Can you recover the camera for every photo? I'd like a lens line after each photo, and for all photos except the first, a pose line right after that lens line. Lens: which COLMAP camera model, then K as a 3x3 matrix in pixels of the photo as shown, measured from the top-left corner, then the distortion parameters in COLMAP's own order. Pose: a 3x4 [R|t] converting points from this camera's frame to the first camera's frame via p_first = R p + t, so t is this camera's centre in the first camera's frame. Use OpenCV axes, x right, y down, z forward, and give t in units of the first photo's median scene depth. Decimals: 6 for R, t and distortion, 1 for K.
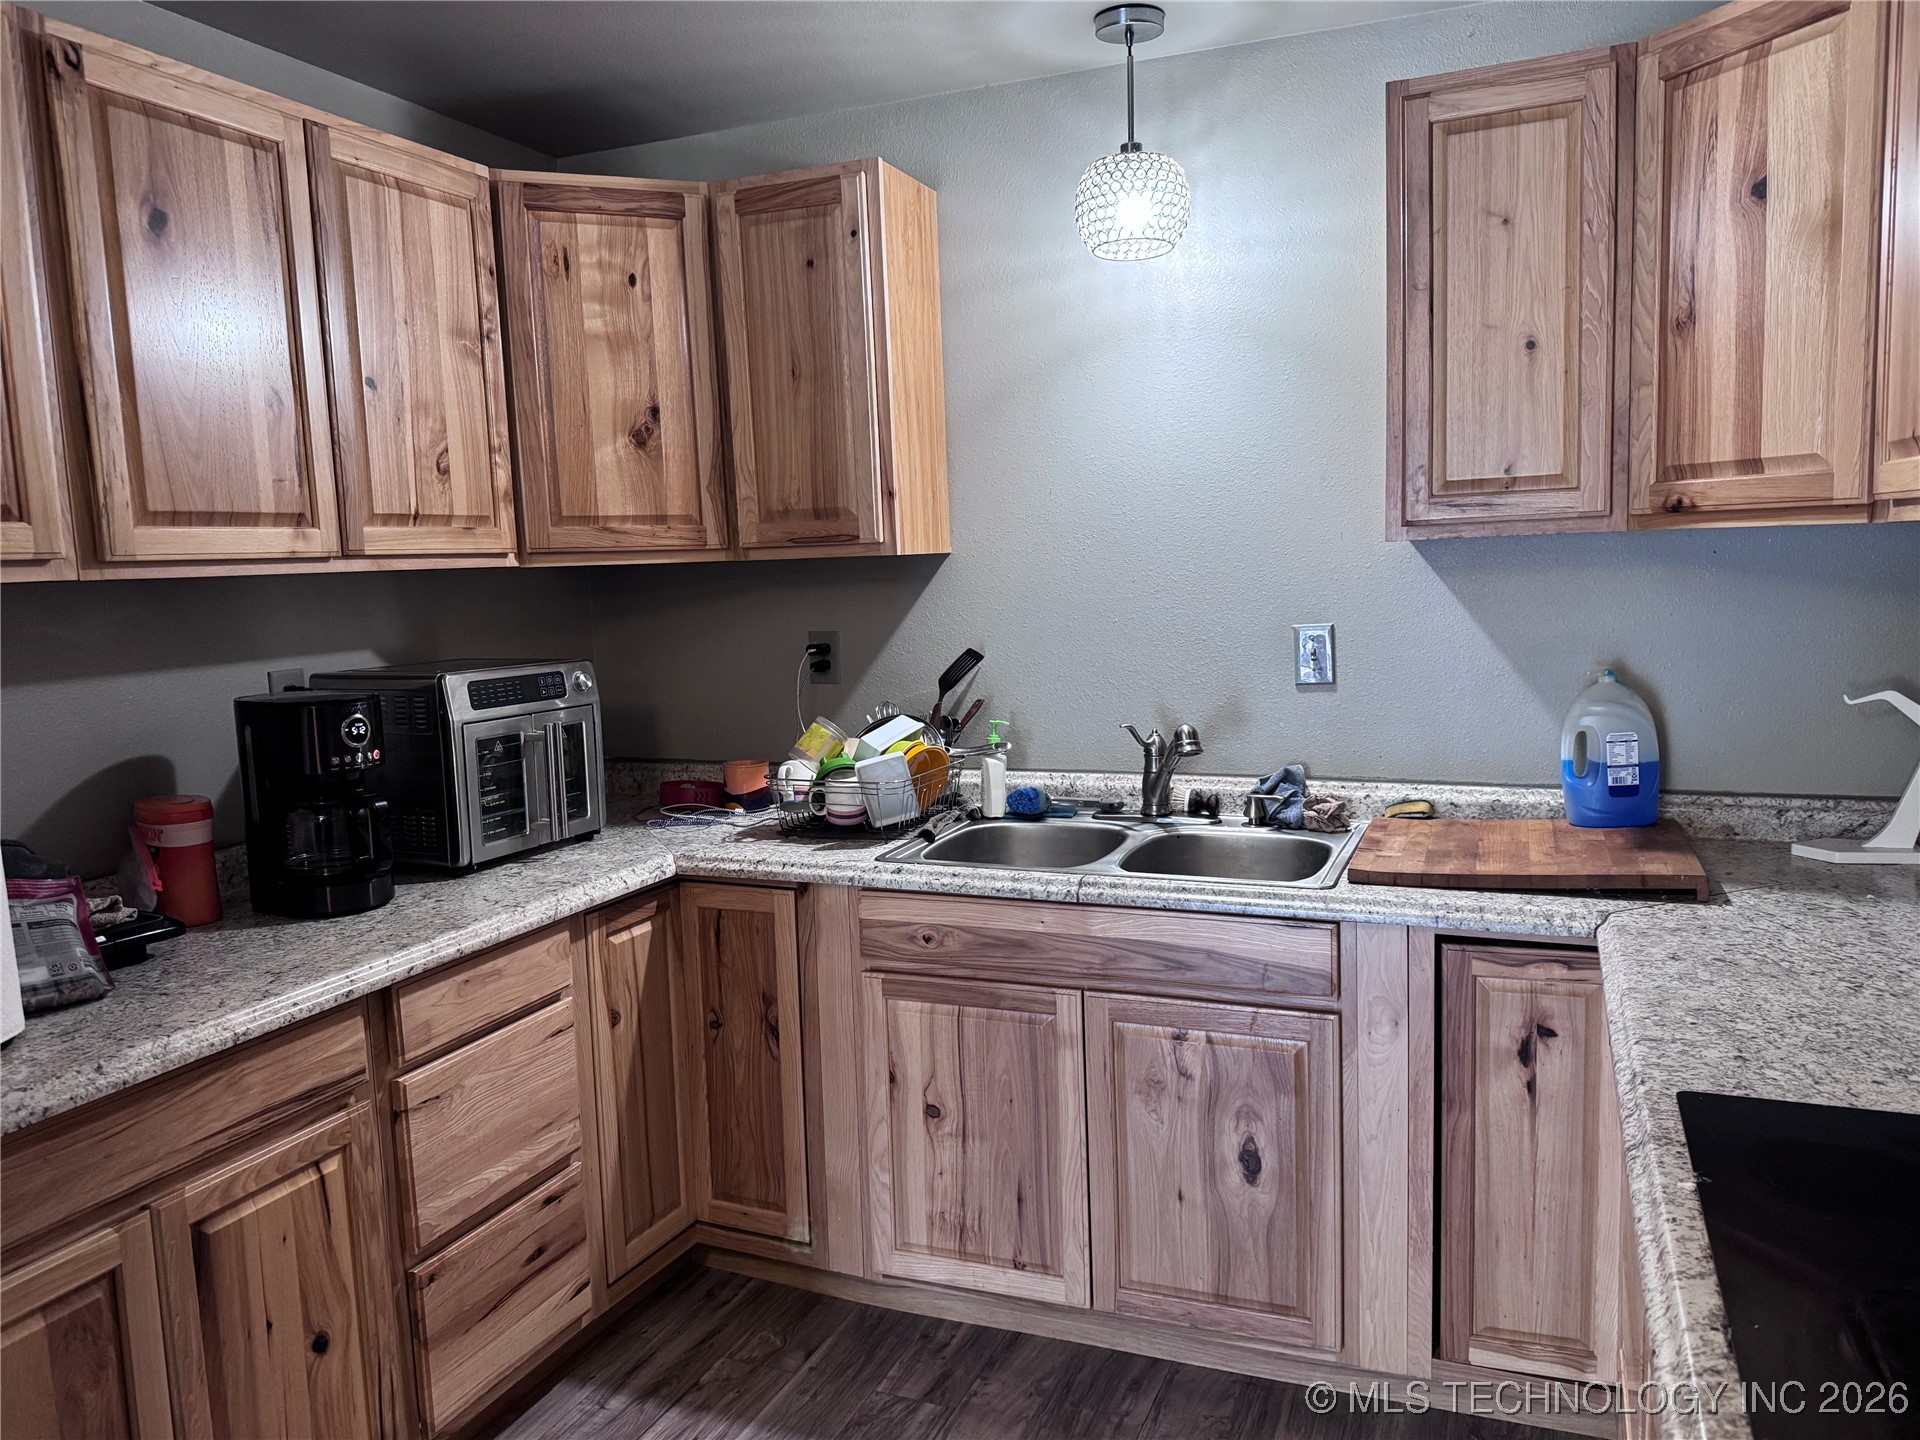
lens RADIAL K [[1387.7, 0, 963.1], [0, 1387.7, 714.5], [0, 0, 1]] dist [0.059561, -0.078637]
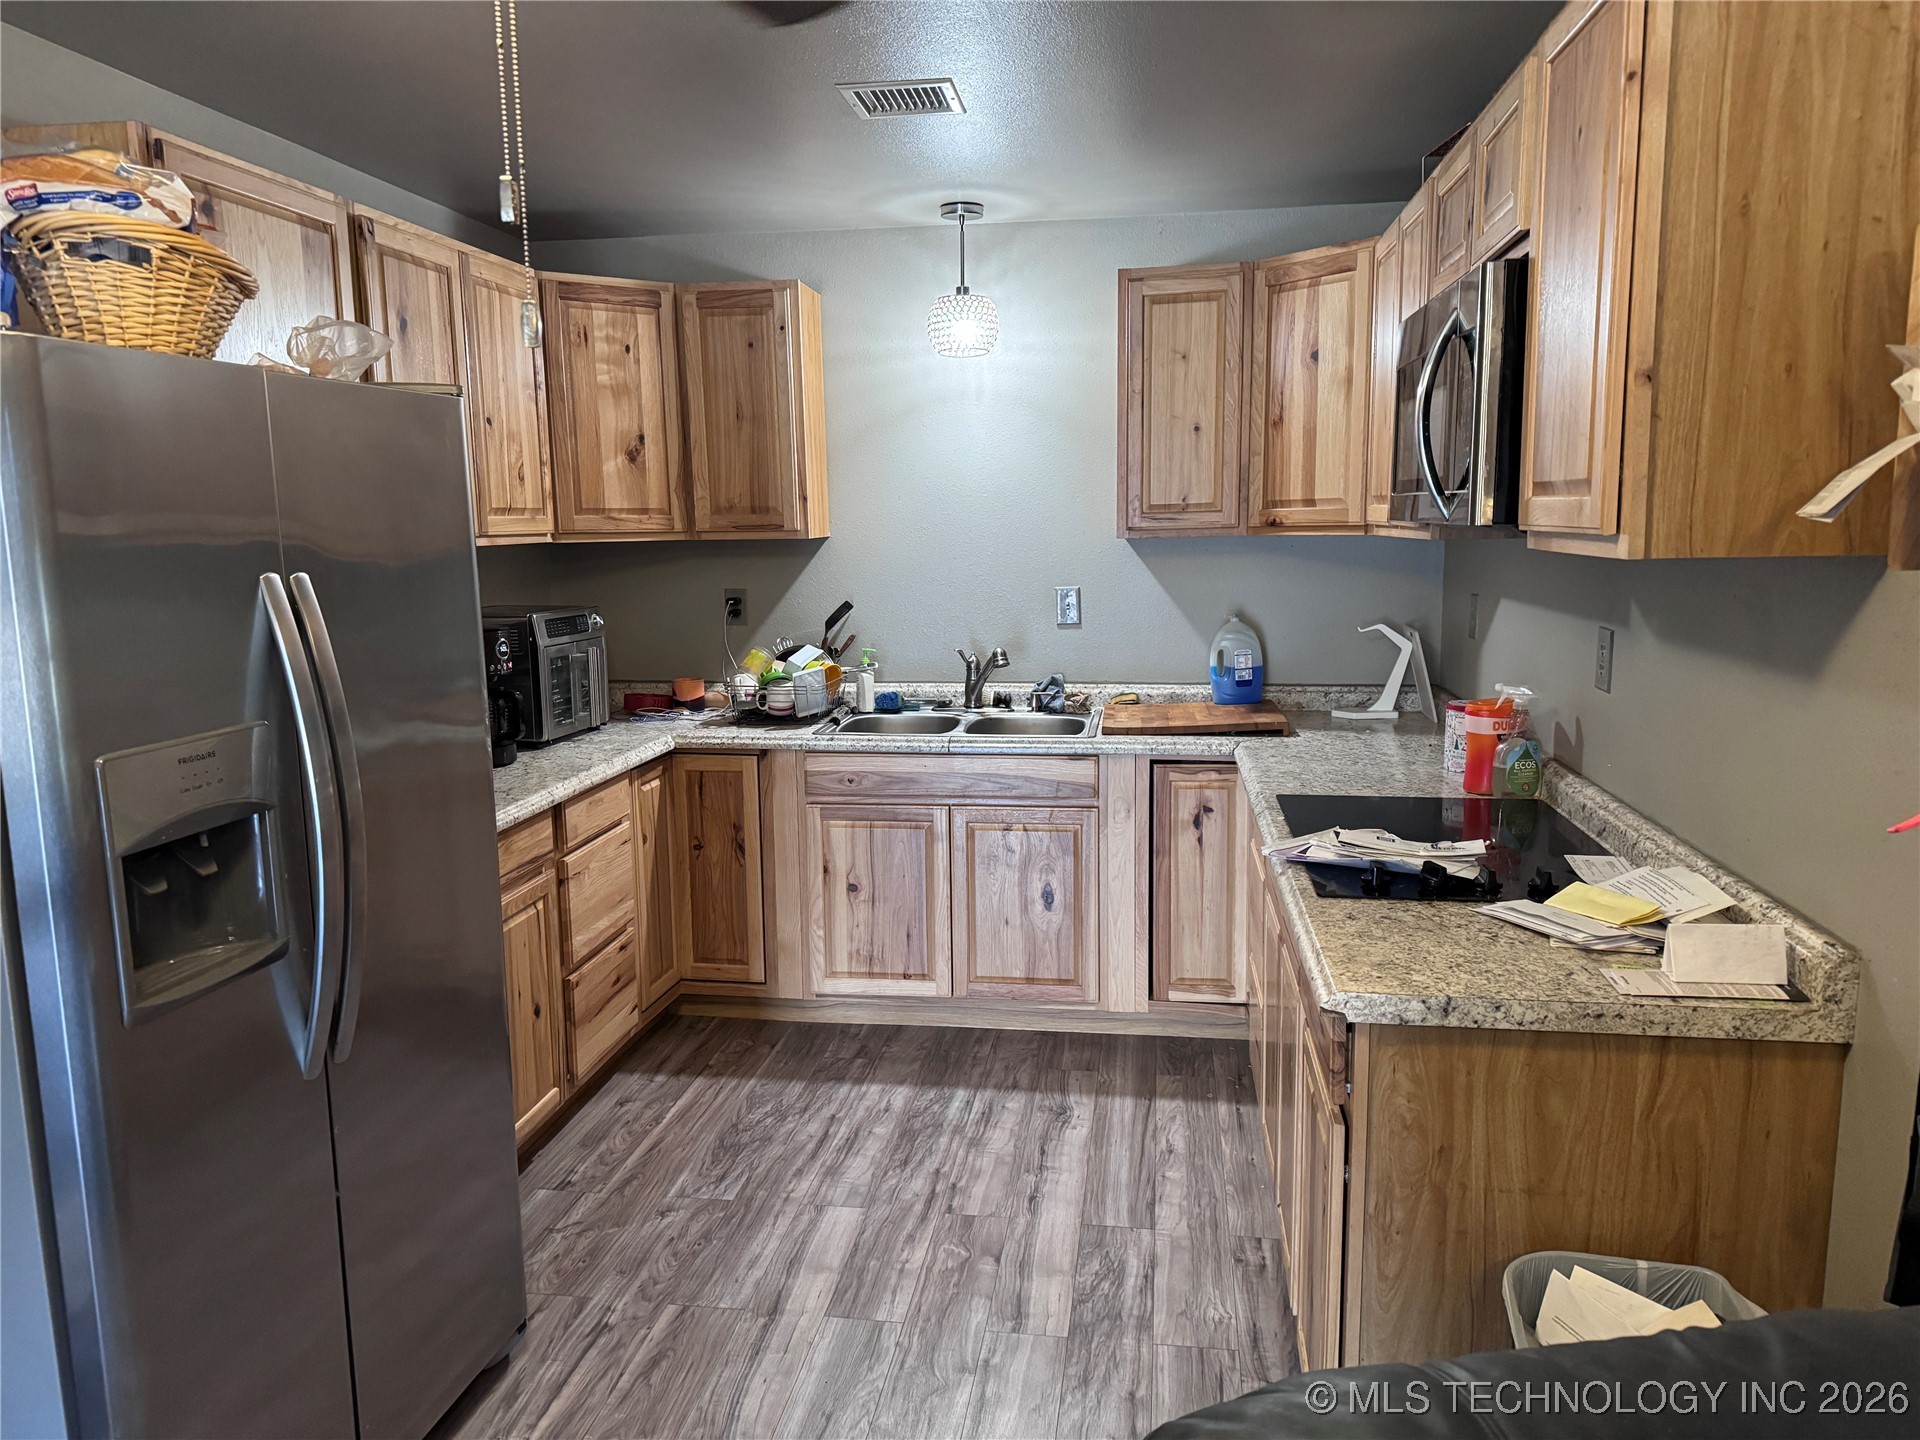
lens RADIAL K [[1329.3, 0, 964.8], [0, 1329.3, 716.9], [0, 0, 1]] dist [0.048964, -0.055545]
pose [[0.968731, -0.016773, 0.247545, -0.270309], [0.009037, 0.999436, 0.032356, 0.038339], [-0.247948, -0.029108, 0.968336, -0.509092]]
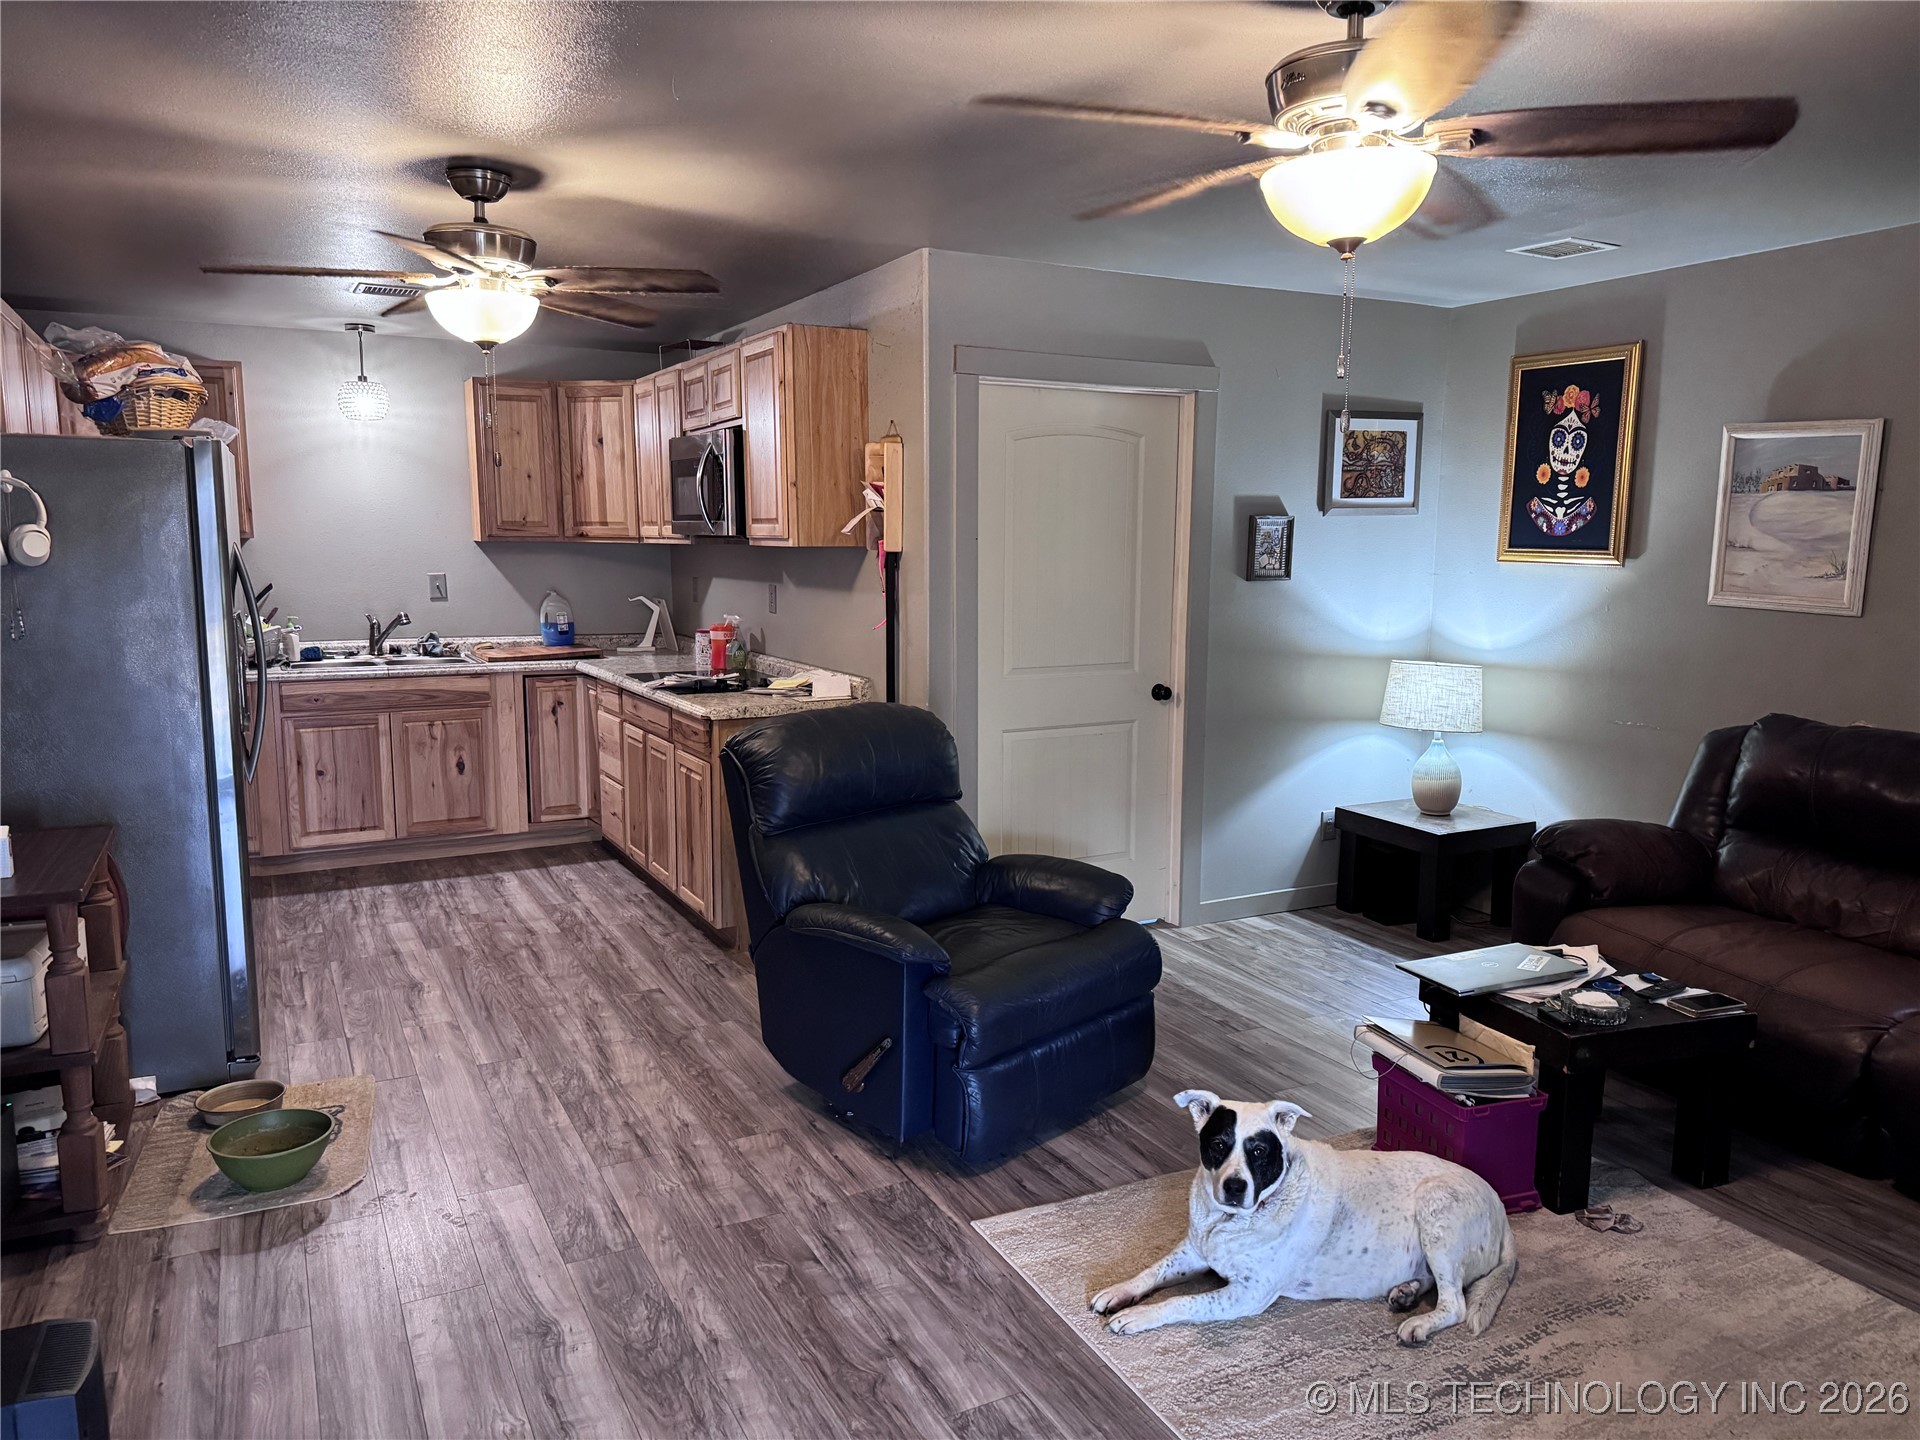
lens RADIAL K [[1329.3, 0, 970.2], [0, 1329.3, 723.8], [0, 0, 1]] dist [0.048964, -0.055545]
pose [[0.626752, -0.069076, 0.776151, -1.094090], [0.059856, 0.997388, 0.040431, 0.172915], [-0.776917, 0.021117, 0.629249, -1.308180]]
